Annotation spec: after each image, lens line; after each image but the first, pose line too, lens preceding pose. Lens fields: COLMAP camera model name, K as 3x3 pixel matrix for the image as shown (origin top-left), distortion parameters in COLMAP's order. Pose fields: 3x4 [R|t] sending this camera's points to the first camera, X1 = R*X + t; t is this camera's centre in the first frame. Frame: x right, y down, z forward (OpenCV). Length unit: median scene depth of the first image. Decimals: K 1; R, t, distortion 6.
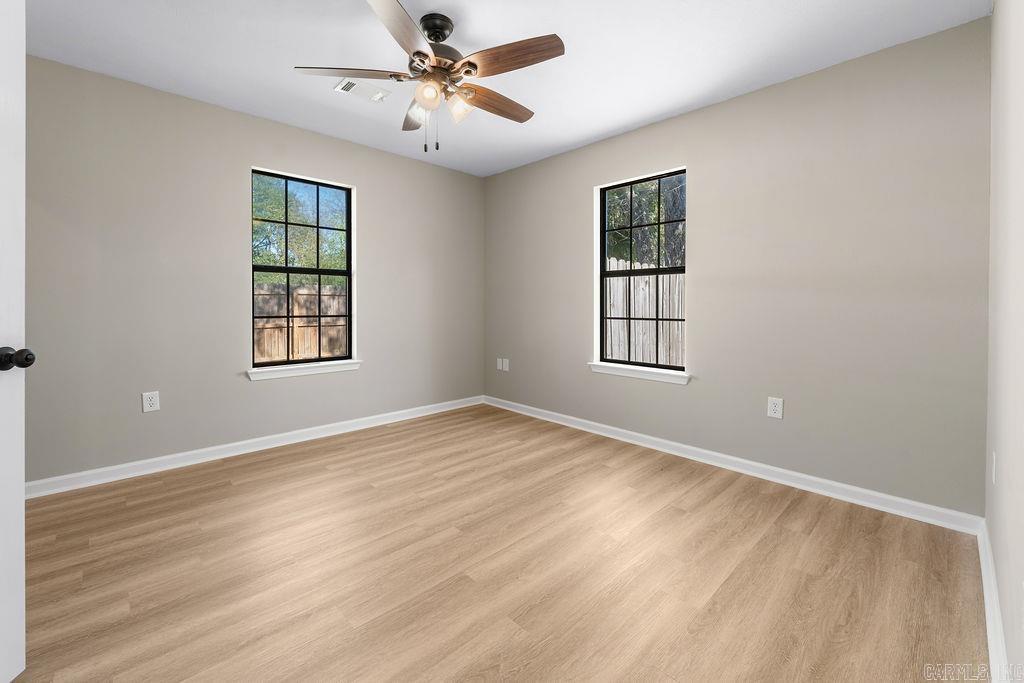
lens RADIAL K [[426.1, 0, 511.3], [0, 426.1, 308.3], [0, 0, 1]] dist [0.000749, 0.000058]
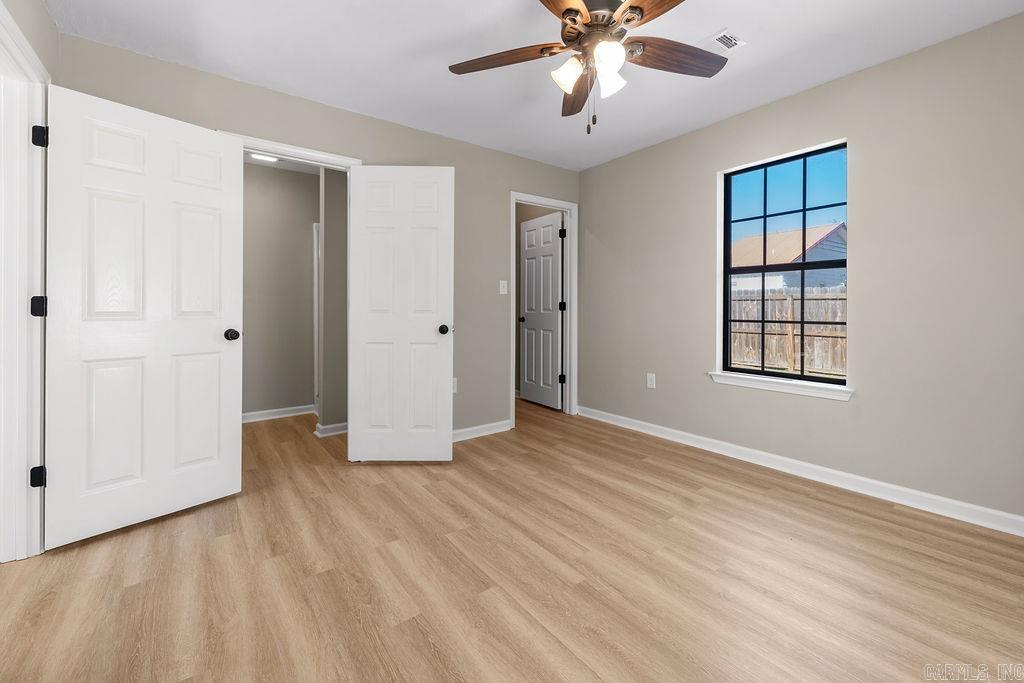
lens RADIAL K [[426.1, 0, 511.3], [0, 426.1, 308.3], [0, 0, 1]] dist [0.000749, 0.000058]
pose [[-0.133119, -0.002074, -0.991098, 0.706239], [-0.006234, 0.999980, -0.001255, -0.005350], [0.991080, 0.006012, -0.133130, 0.976387]]
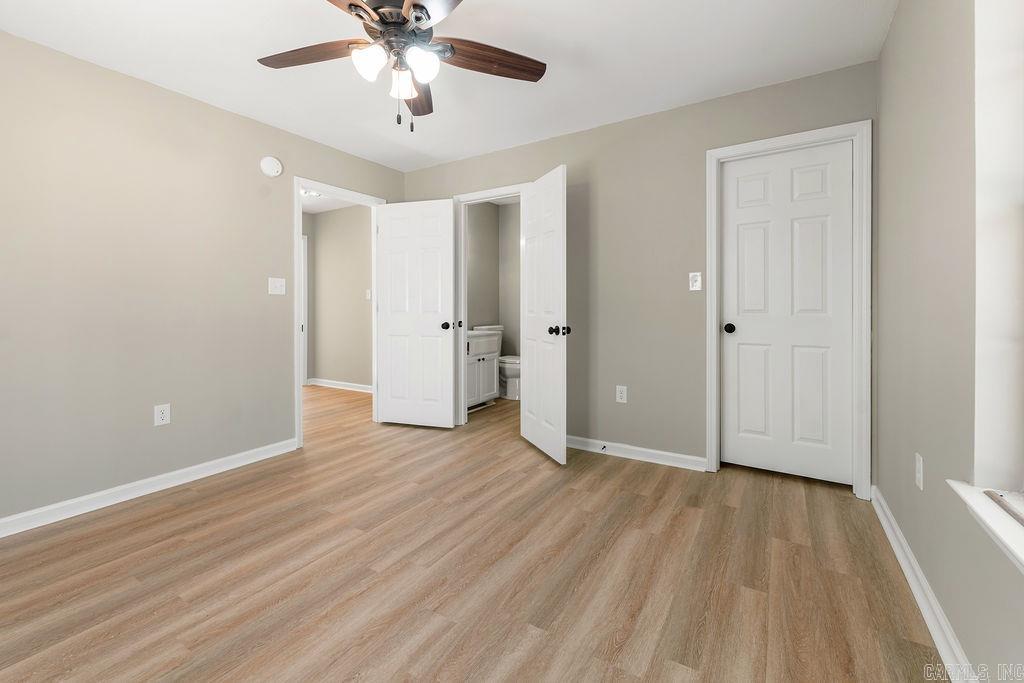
lens RADIAL K [[423.9, 0, 510.7], [0, 423.9, 297.3], [0, 0, 1]] dist [0.001514, 0.000008]
pose [[-0.972596, -0.006993, -0.232397, -0.193285], [-0.001938, 0.999757, -0.021970, -0.010990], [0.232494, -0.020917, -0.972373, 1.908913]]
